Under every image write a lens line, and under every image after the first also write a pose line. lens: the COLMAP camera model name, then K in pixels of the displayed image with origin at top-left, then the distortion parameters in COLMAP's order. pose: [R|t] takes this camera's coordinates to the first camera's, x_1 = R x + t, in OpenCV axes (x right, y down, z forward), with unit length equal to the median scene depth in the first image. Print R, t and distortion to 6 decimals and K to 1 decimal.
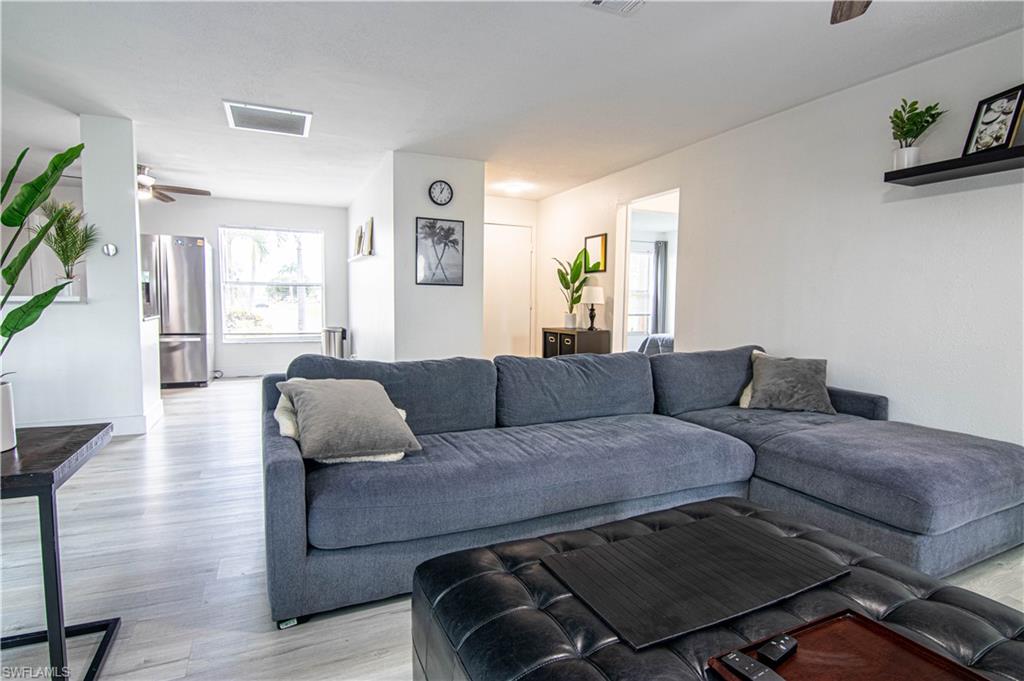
lens RADIAL K [[523.6, 0, 505.4], [0, 523.6, 342.0], [0, 0, 1]] dist [-0.005744, -0.008380]
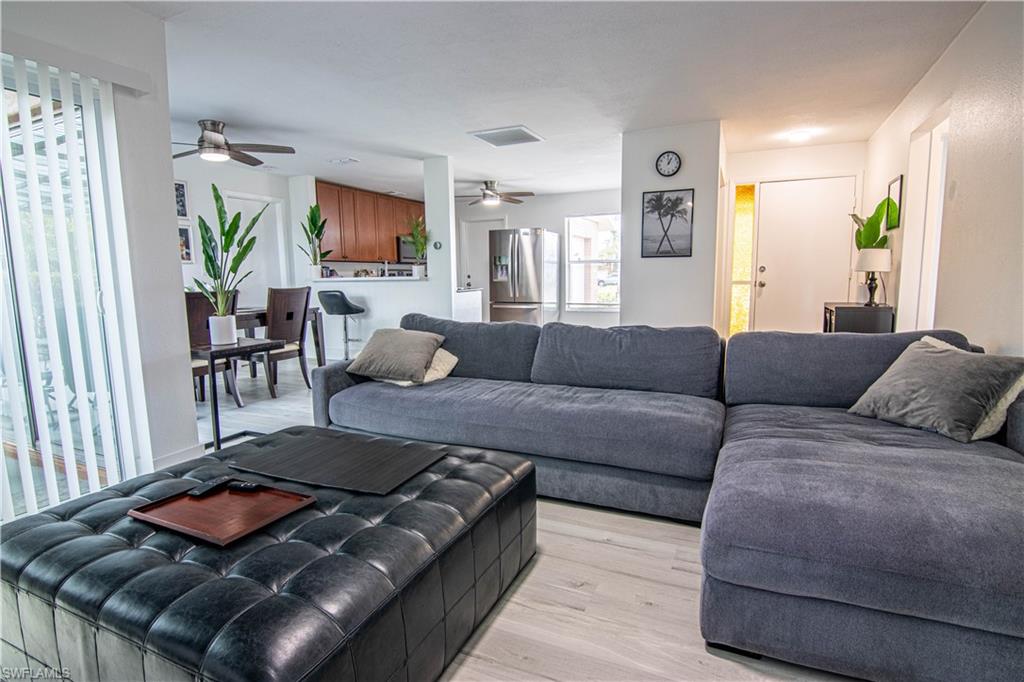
lens RADIAL K [[523.6, 0, 512.0], [0, 523.6, 342.0], [0, 0, 1]] dist [-0.005744, -0.008380]
pose [[0.652208, 0.073798, -0.754439, 0.456400], [-0.036749, 0.997158, 0.065772, -0.000782], [0.757149, -0.015172, 0.653066, 0.116643]]
